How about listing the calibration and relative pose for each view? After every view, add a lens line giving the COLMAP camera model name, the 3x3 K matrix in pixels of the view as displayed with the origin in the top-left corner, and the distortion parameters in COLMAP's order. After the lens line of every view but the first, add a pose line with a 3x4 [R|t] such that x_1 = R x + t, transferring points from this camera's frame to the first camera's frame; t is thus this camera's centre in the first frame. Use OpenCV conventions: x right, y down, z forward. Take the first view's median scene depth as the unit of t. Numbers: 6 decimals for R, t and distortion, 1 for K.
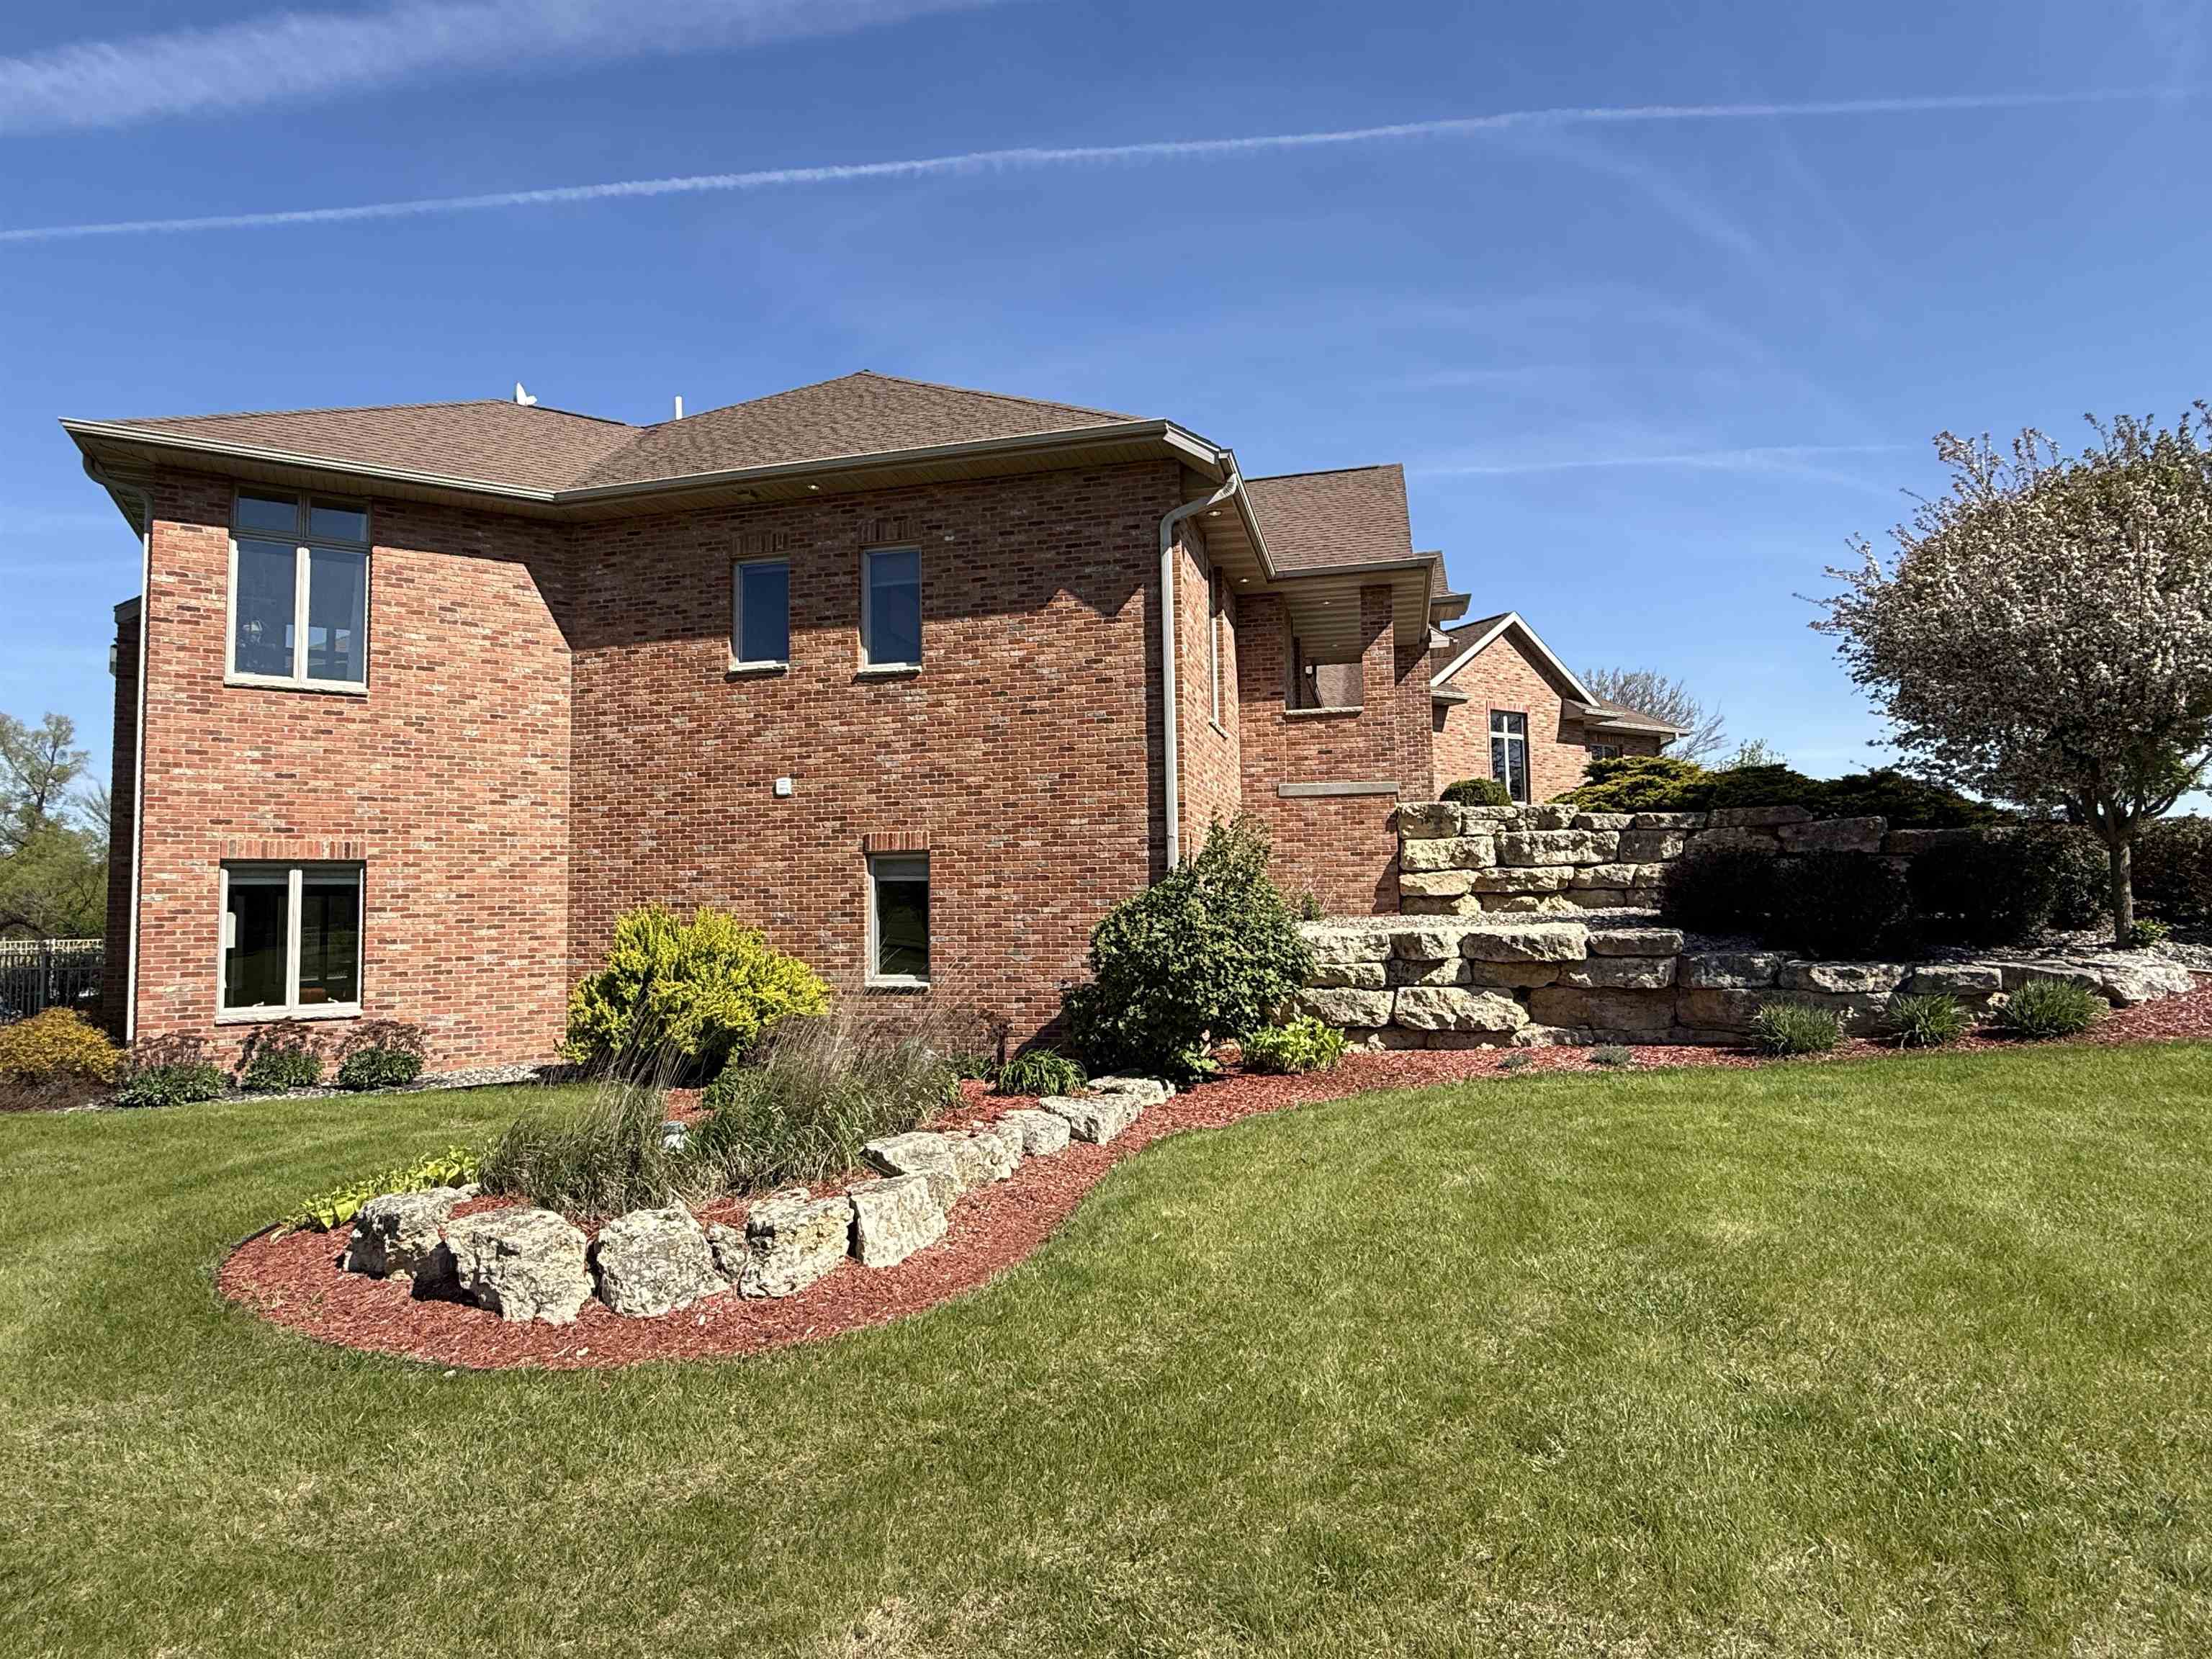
lens RADIAL K [[1187.1, 0, 1106.0], [0, 1187.1, 829.5], [0, 0, 1]] dist [0.000686, -0.000829]
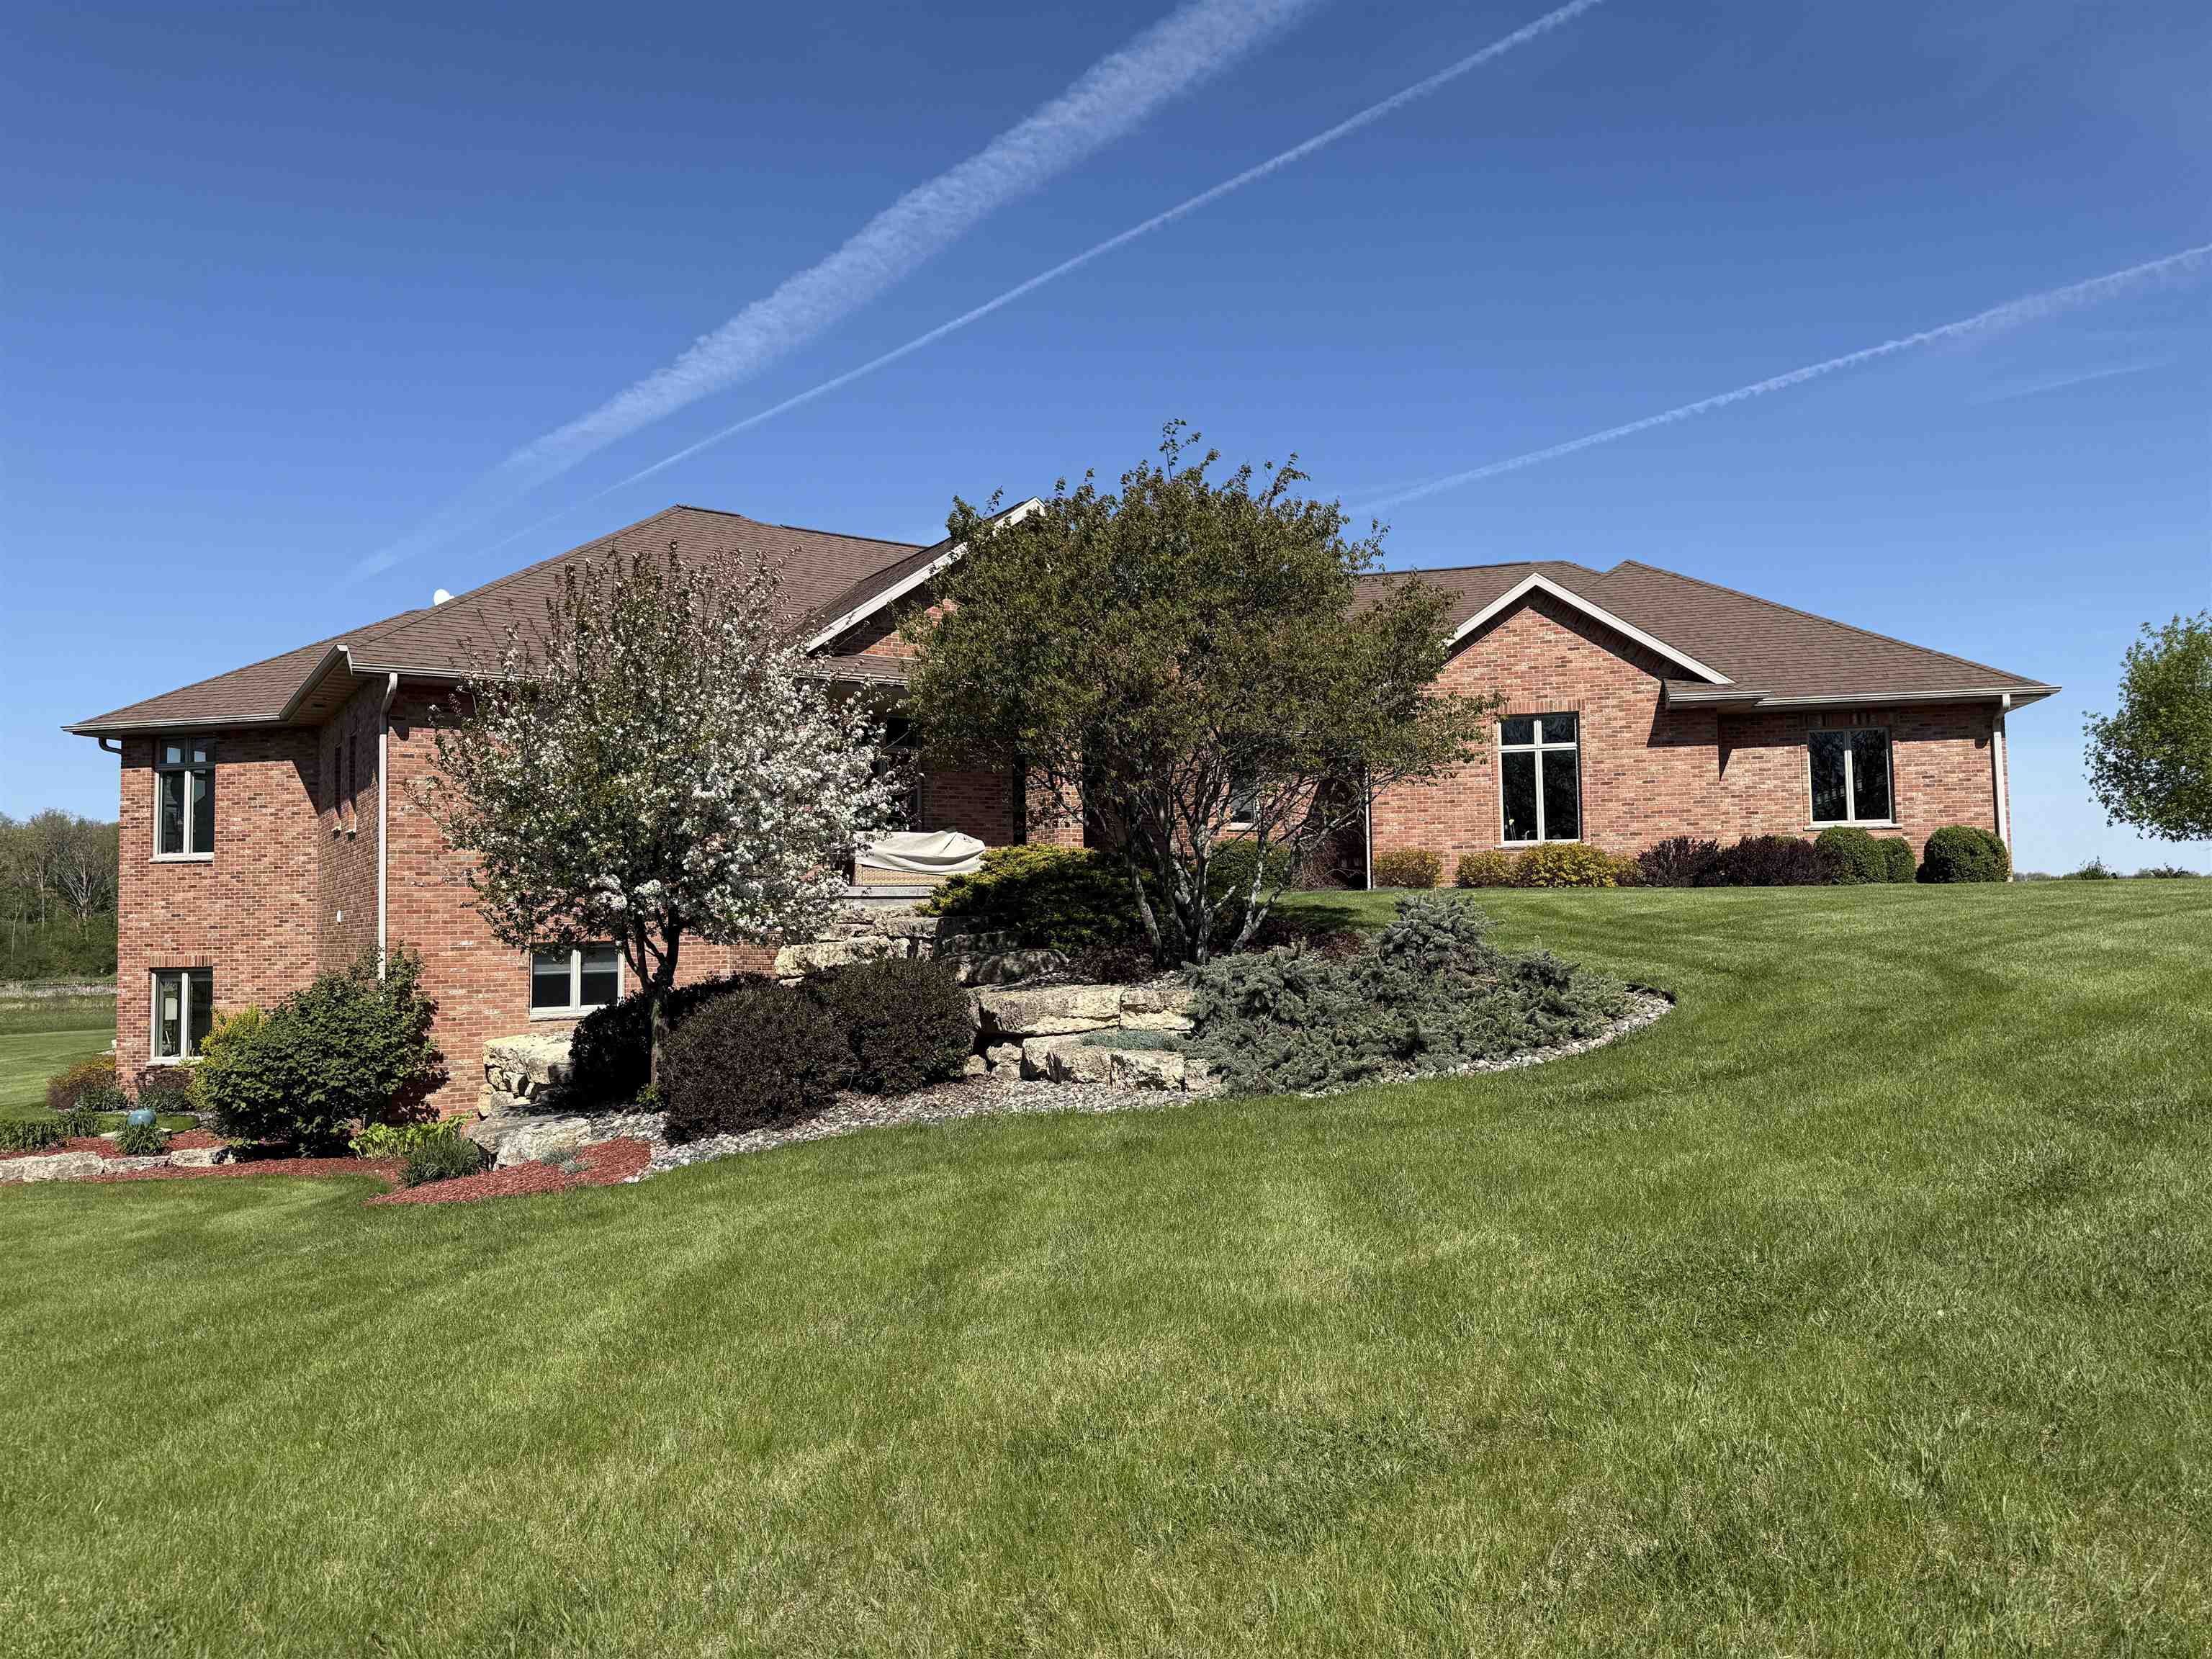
lens RADIAL K [[1518.1, 0, 1106.0], [0, 1518.1, 829.5], [0, 0, 1]] dist [0.028656, -0.042215]
pose [[0.734512, -0.036478, -0.677614, 1.542111], [0.053013, 0.998587, 0.003707, -0.095237], [0.676522, -0.038645, 0.735408, 0.305618]]
